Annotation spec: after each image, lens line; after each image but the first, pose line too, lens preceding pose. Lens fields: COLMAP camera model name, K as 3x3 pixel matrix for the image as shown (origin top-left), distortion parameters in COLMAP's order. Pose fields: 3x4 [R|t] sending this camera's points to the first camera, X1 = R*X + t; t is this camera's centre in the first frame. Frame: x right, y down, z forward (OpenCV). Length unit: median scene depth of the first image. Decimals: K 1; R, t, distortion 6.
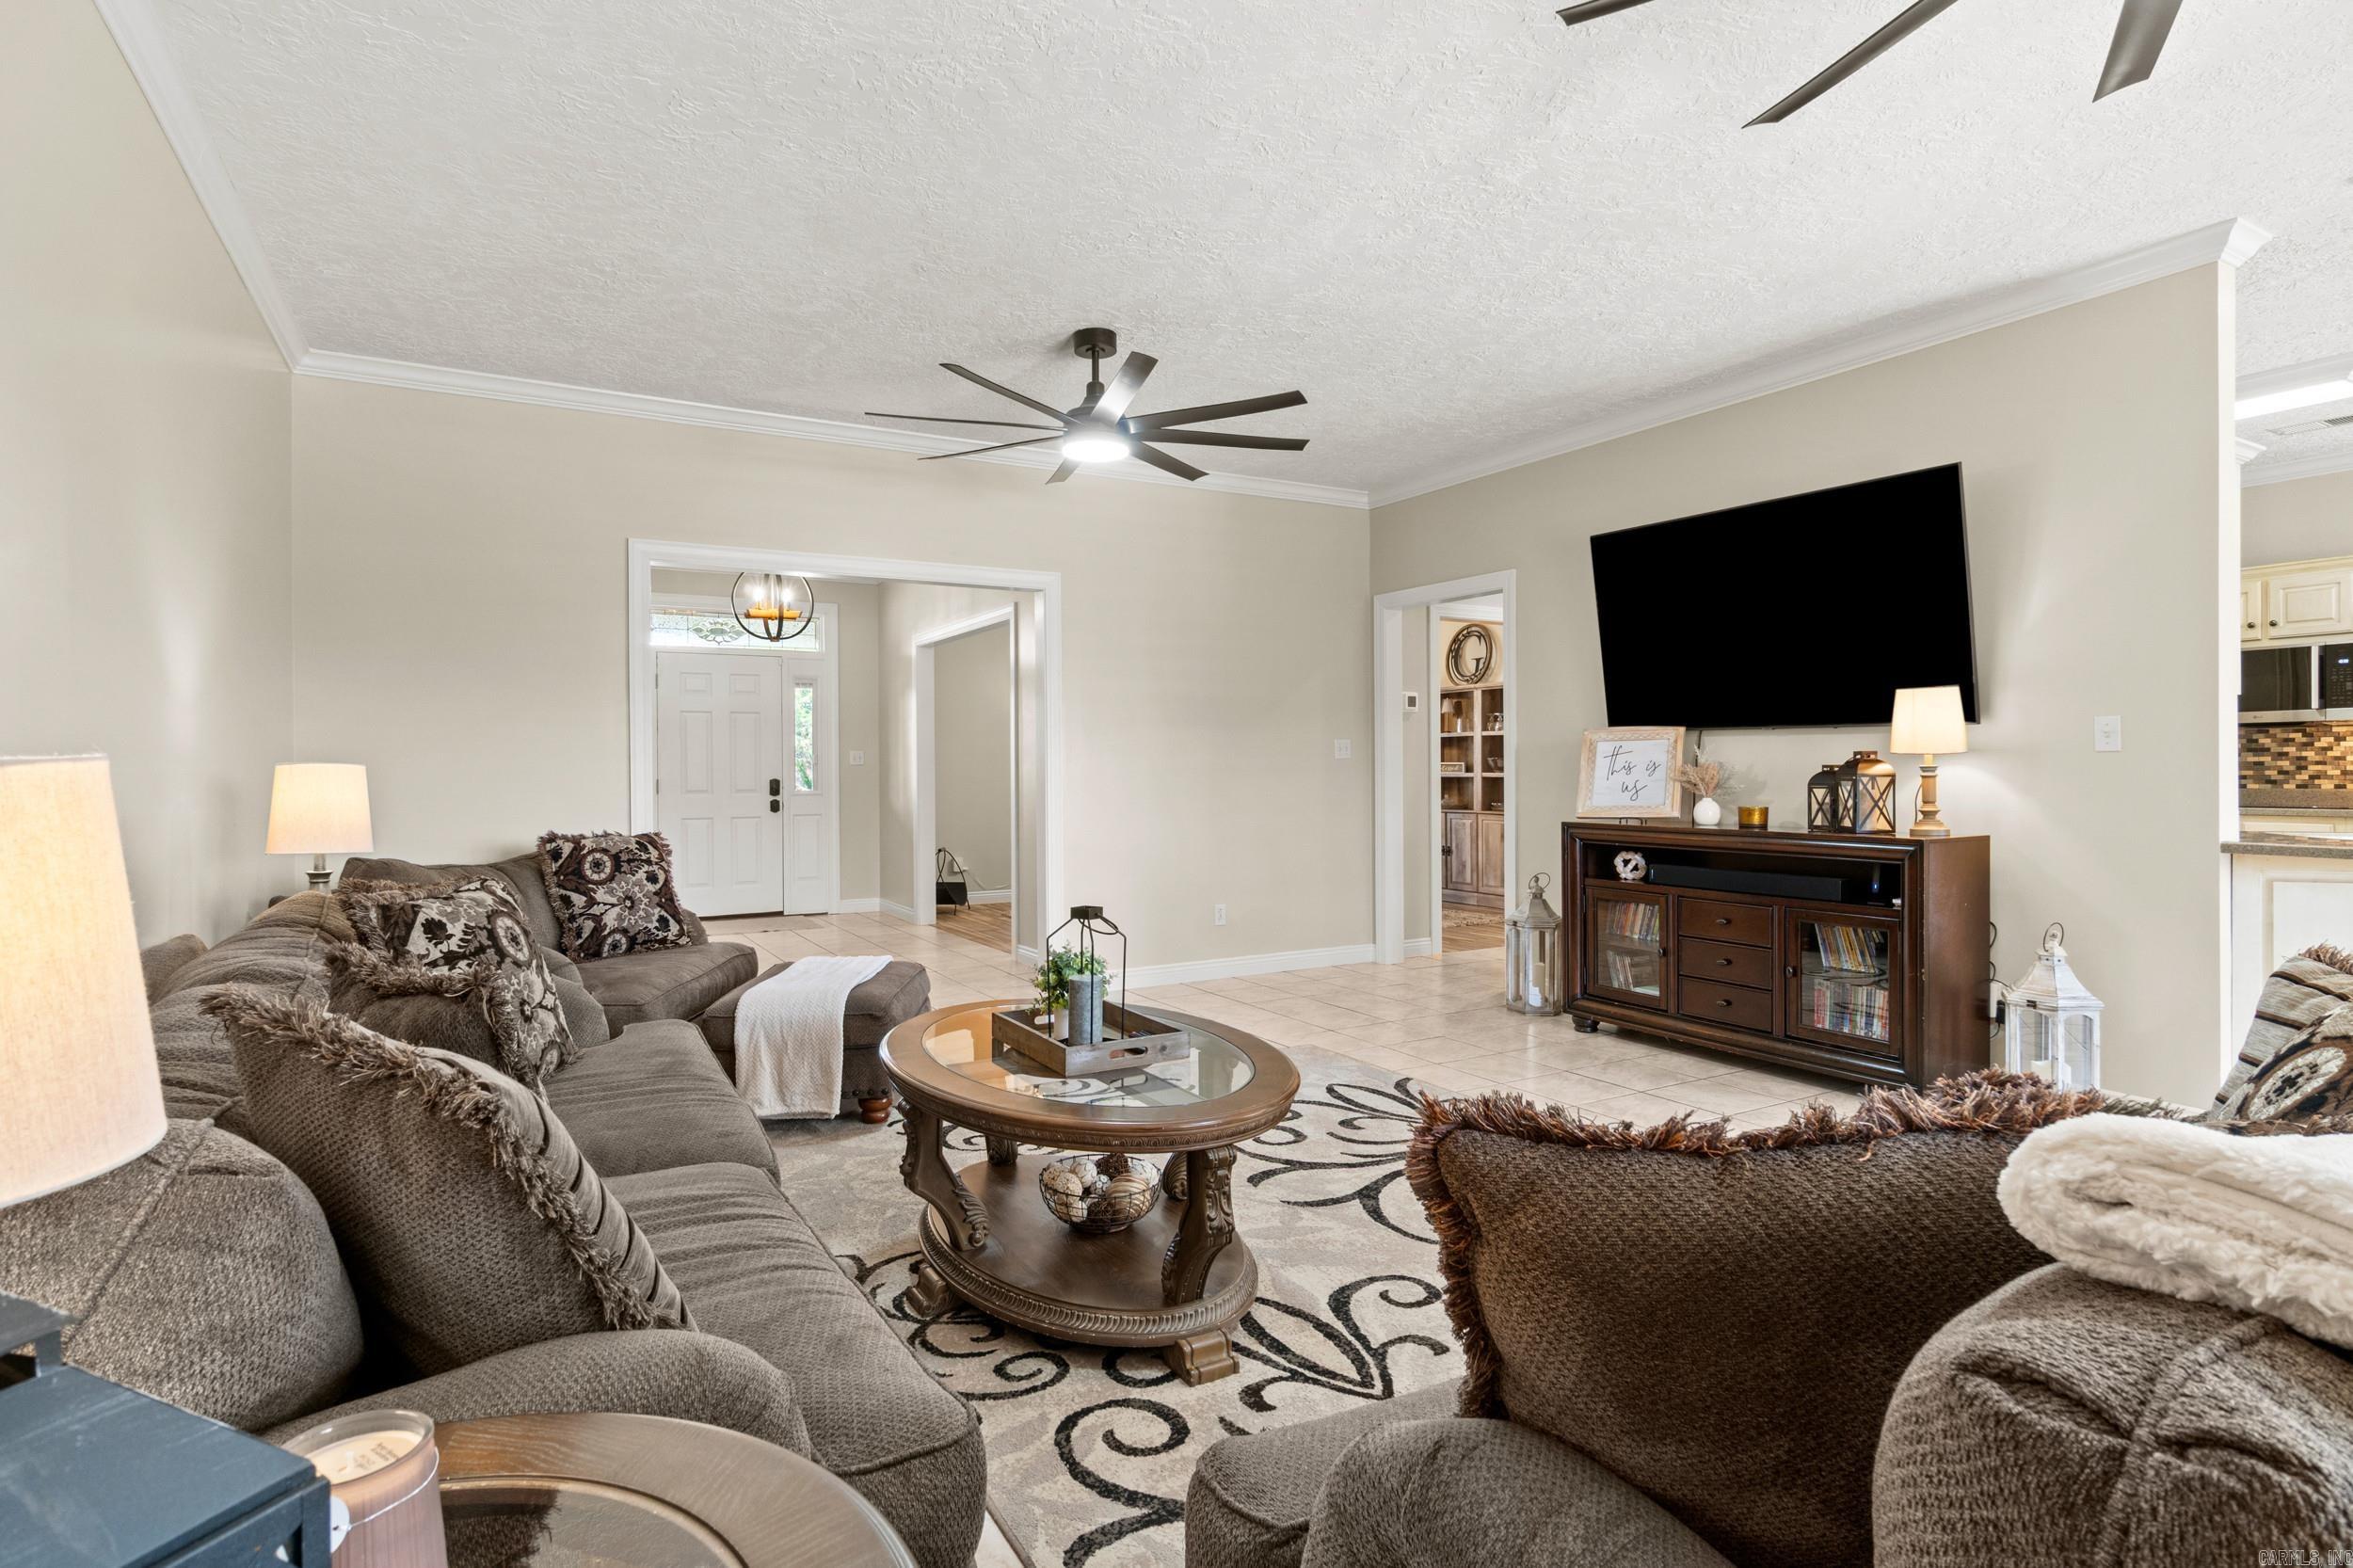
lens RADIAL K [[1186.3, 0, 1133.4], [0, 1186.3, 775.4], [0, 0, 1]] dist [-0.004159, 0.000740]
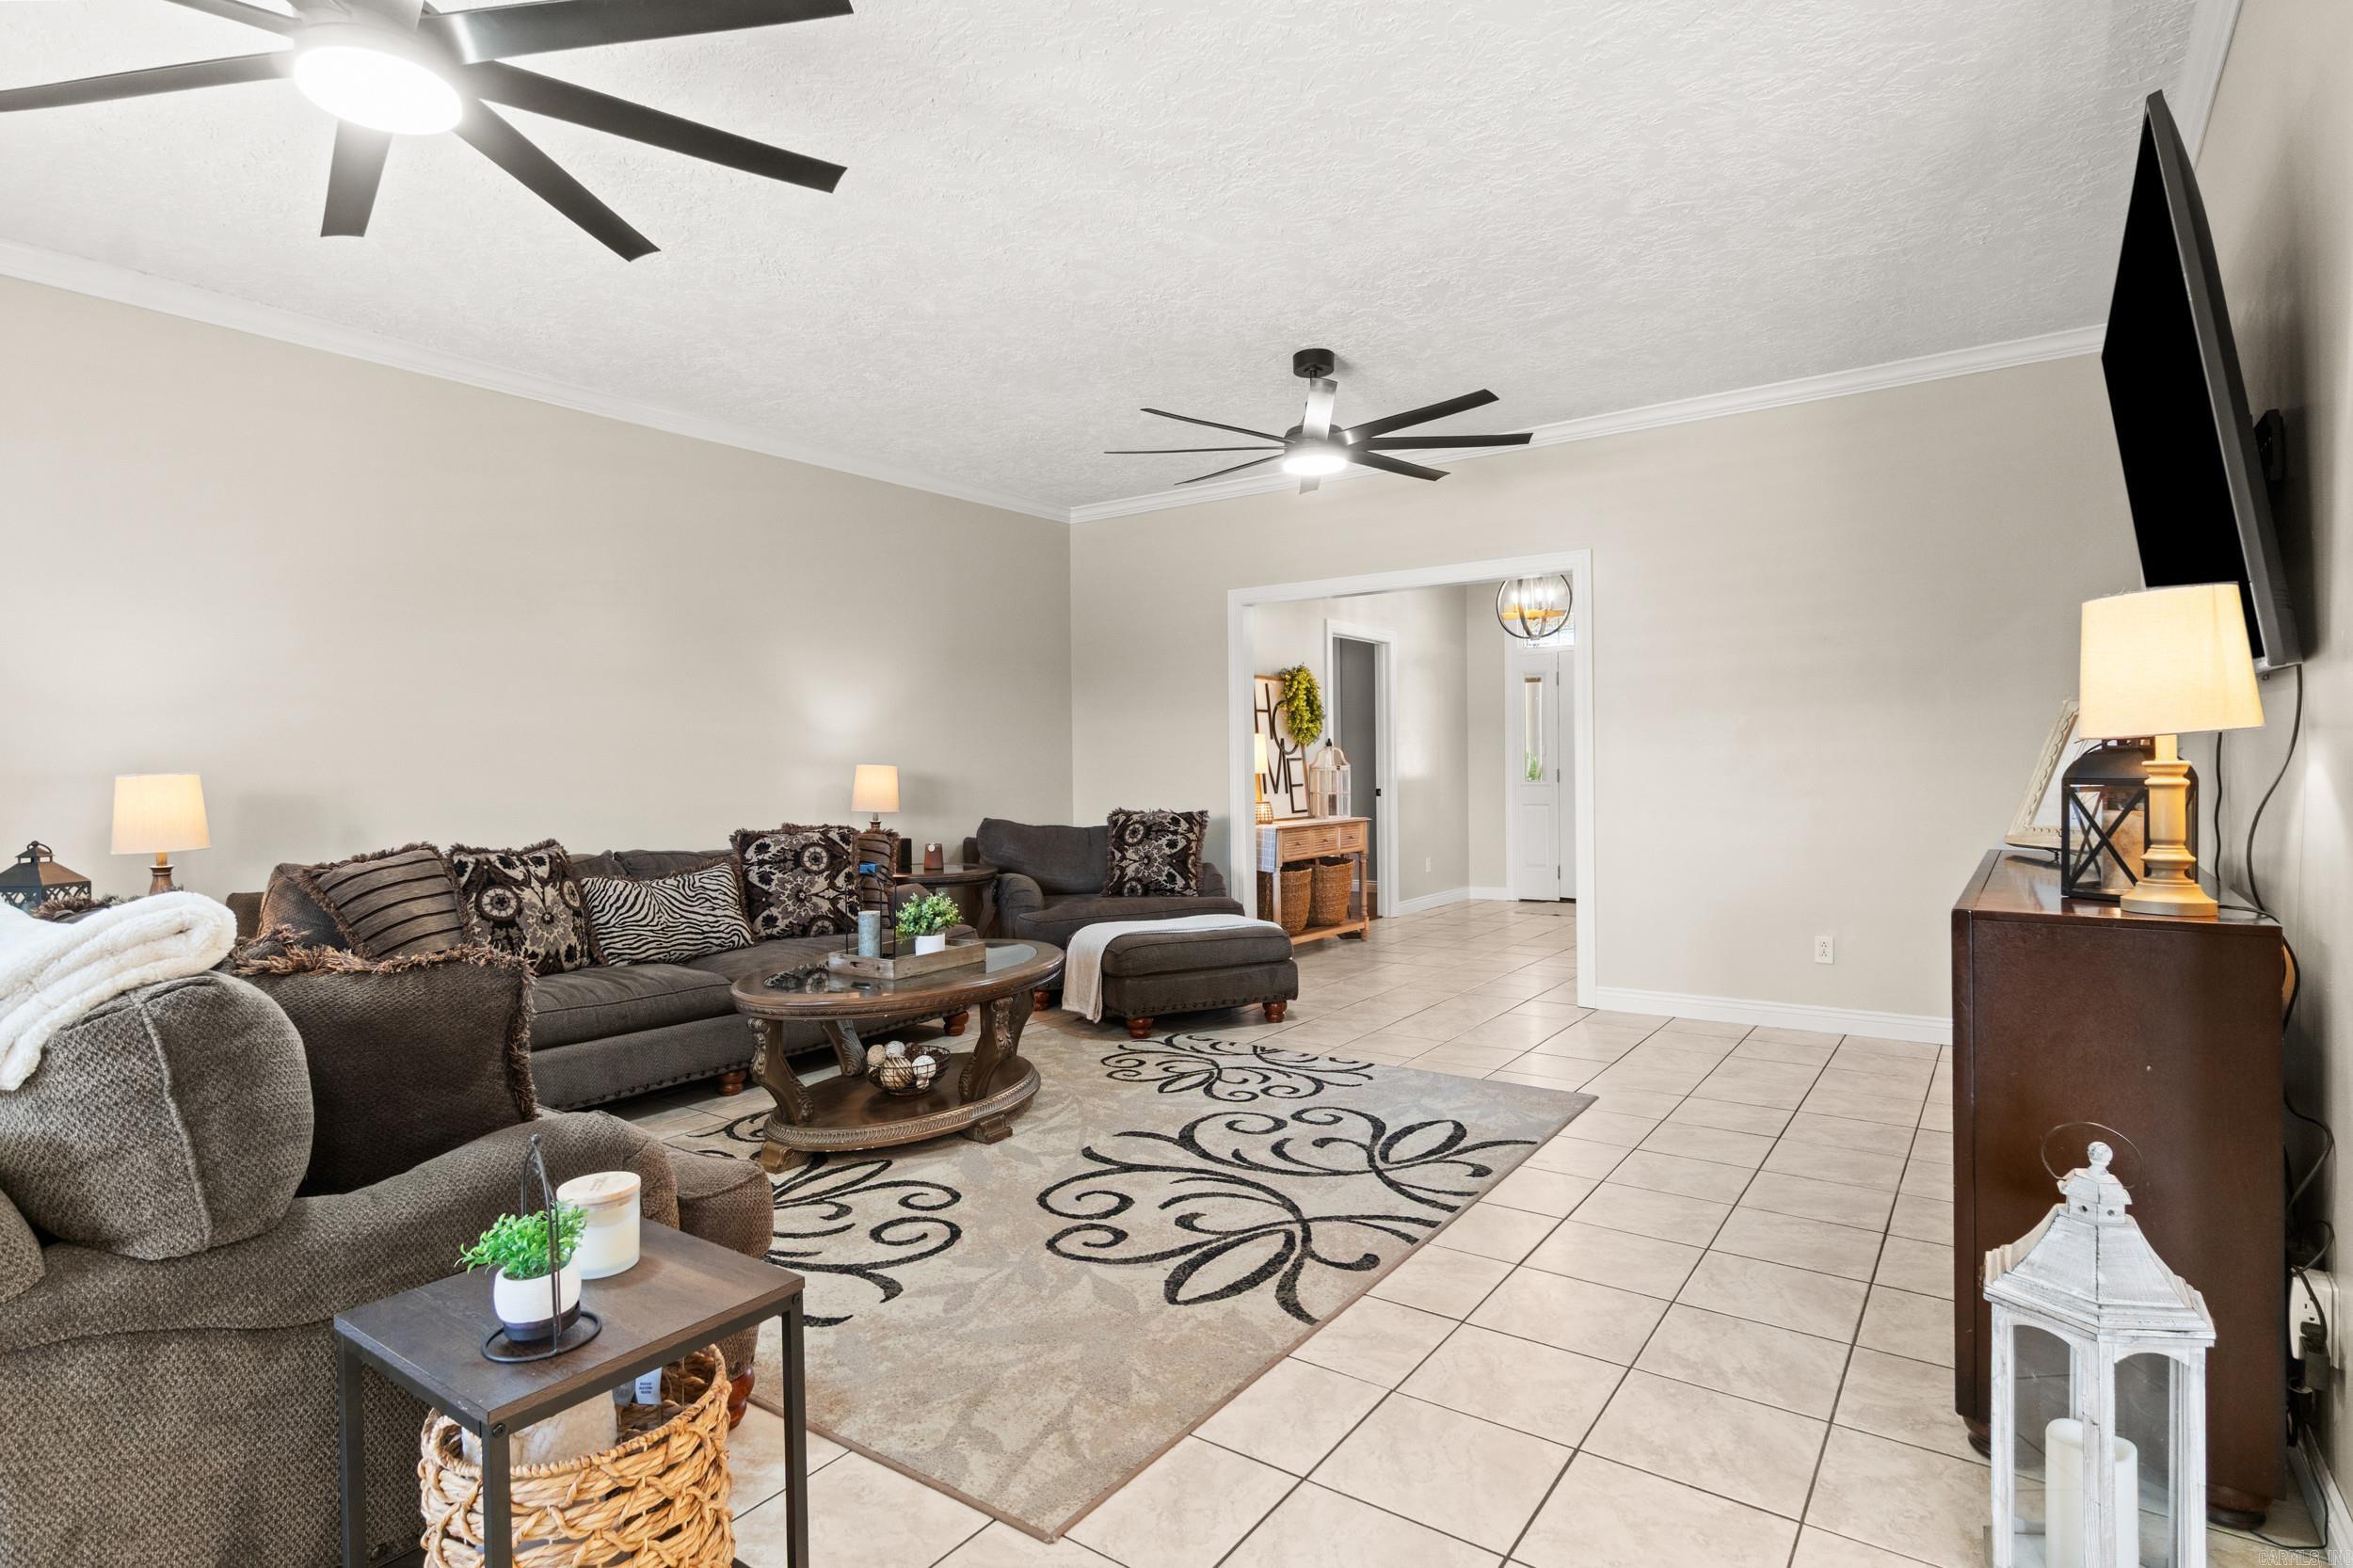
lens RADIAL K [[1186.3, 0, 1175.3], [0, 1186.3, 783.6], [0, 0, 1]] dist [-0.004159, 0.000740]
pose [[0.430695, 0.015014, -0.902372, 0.867045], [0.004183, 0.999818, 0.018631, -0.010440], [0.902488, -0.011799, 0.430554, 0.424711]]
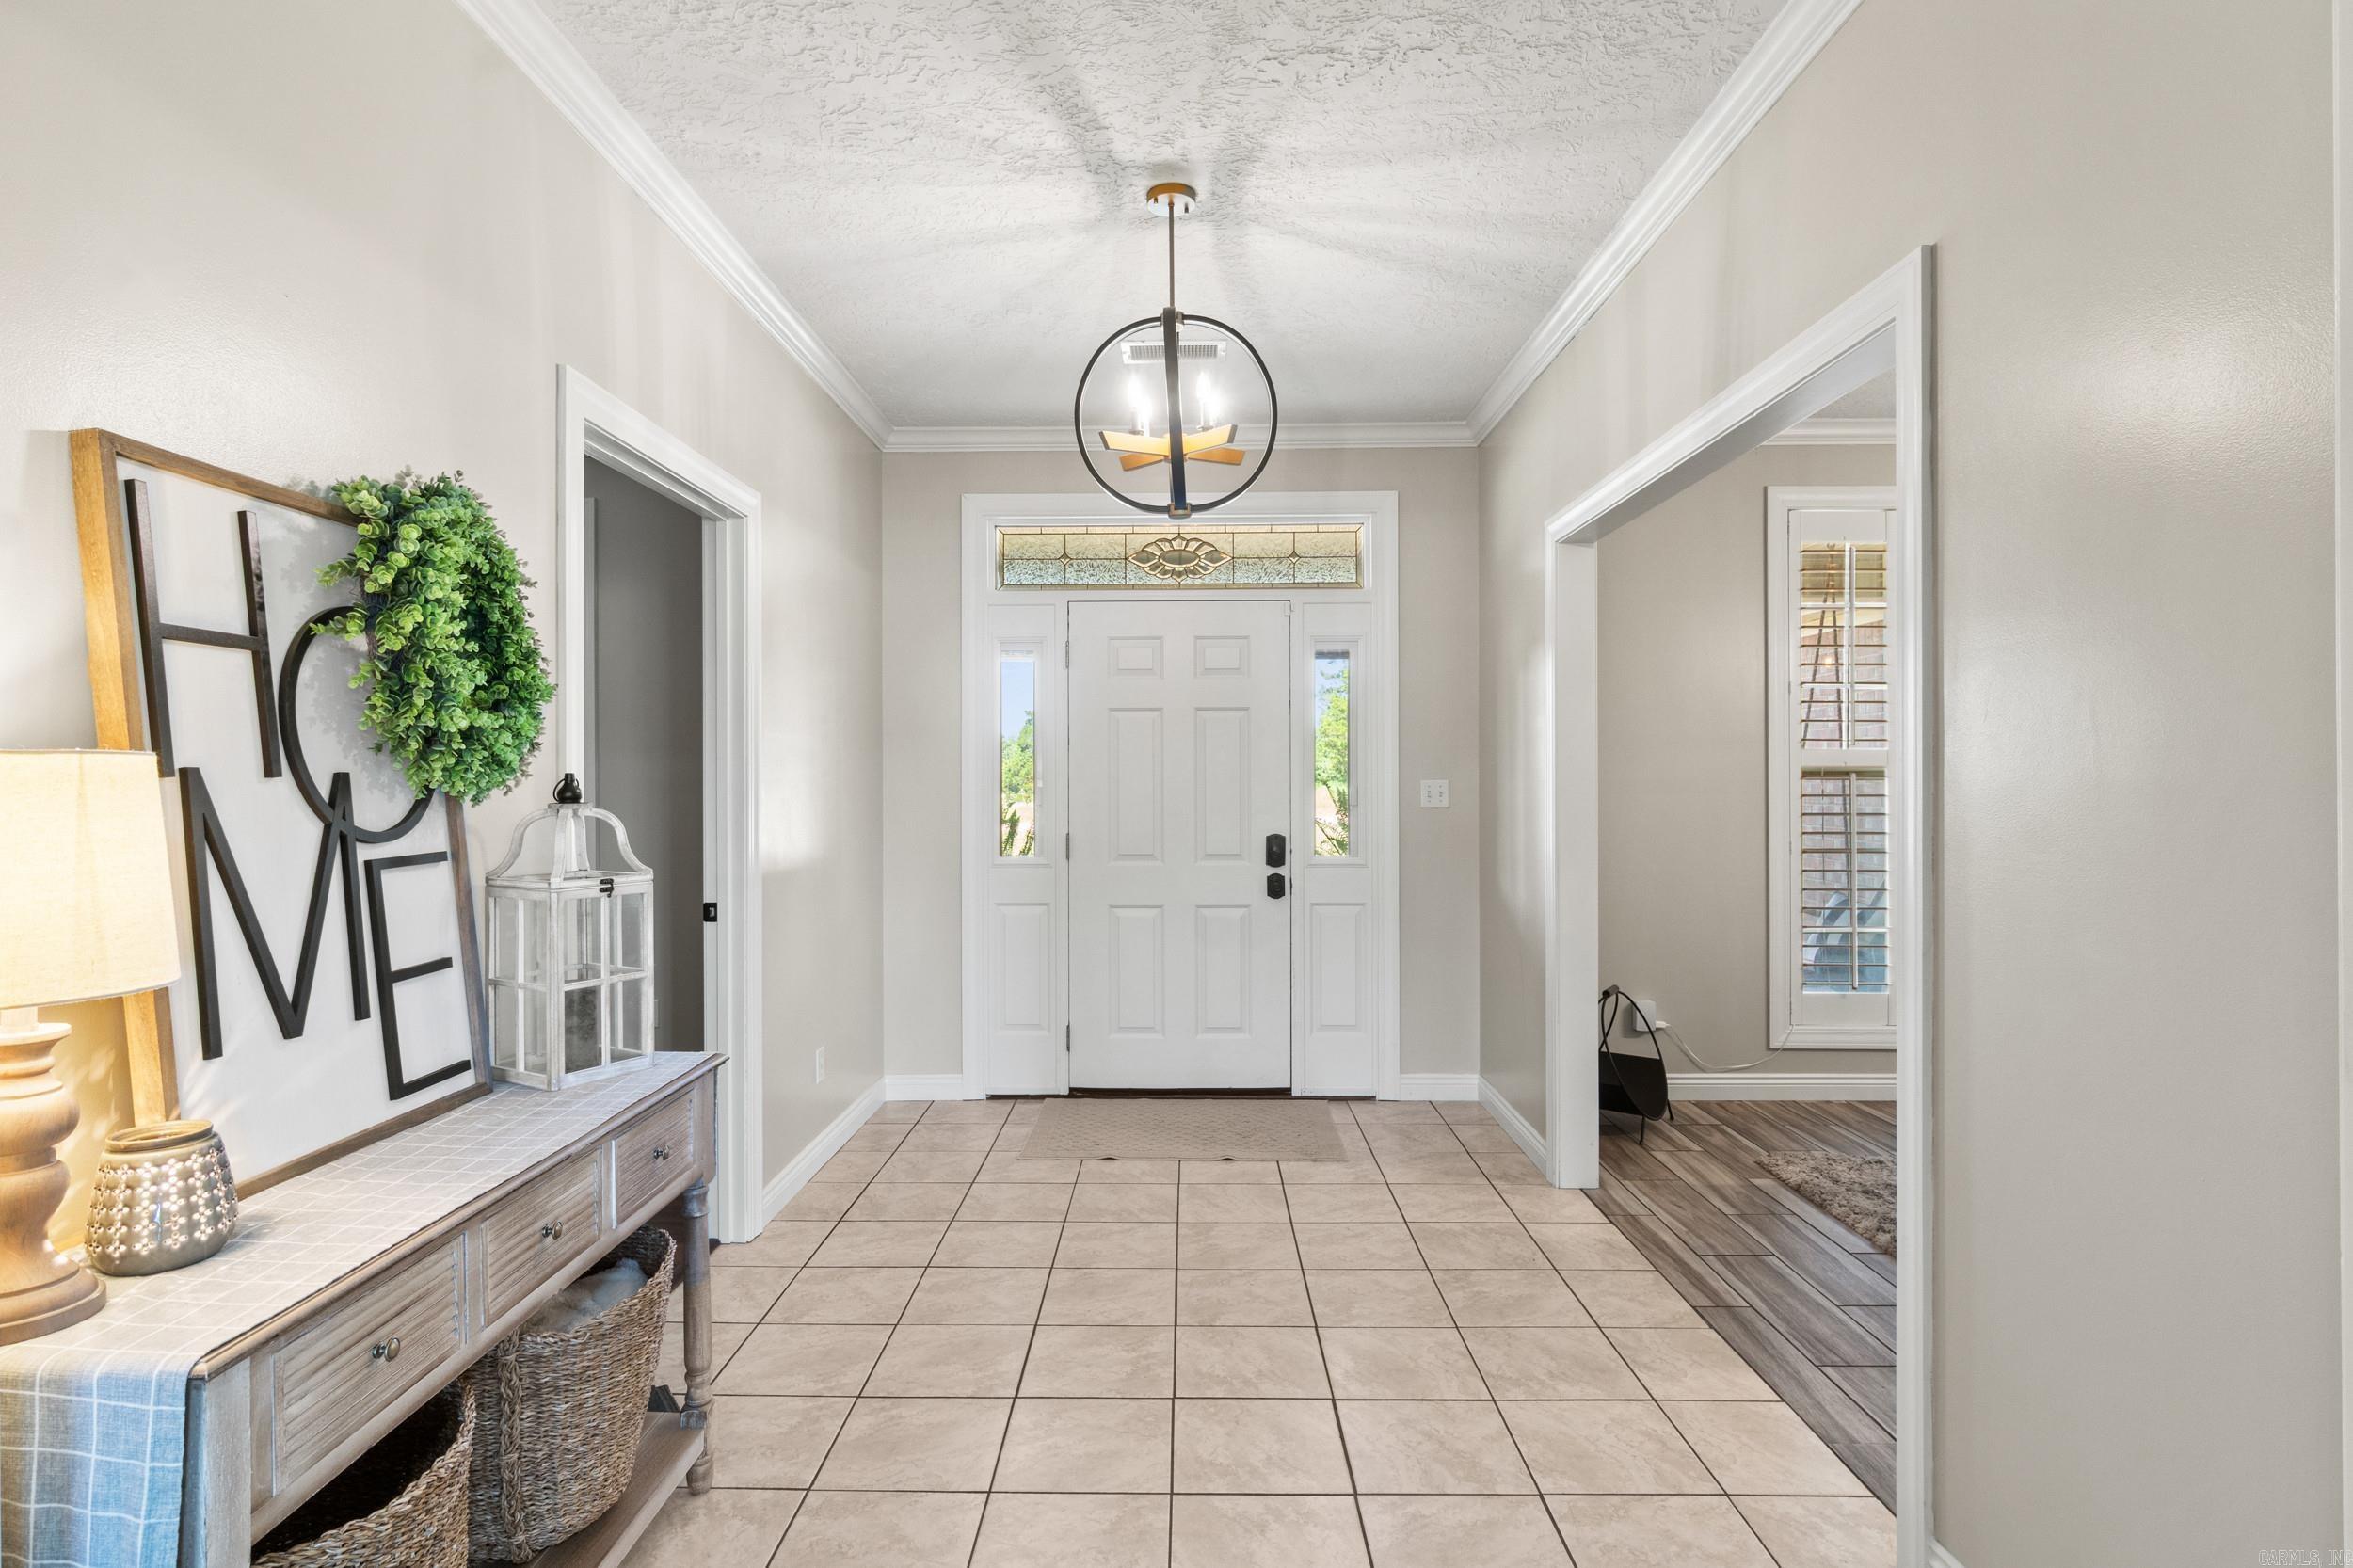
lens RADIAL K [[1186.3, 0, 1161.7], [0, 1186.3, 786.5], [0, 0, 1]] dist [-0.004159, 0.000740]
pose [[0.864964, 0.004812, -0.501811, -0.174001], [-0.004371, 0.999988, 0.002054, -0.040159], [0.501815, 0.000417, 0.864975, 1.094026]]
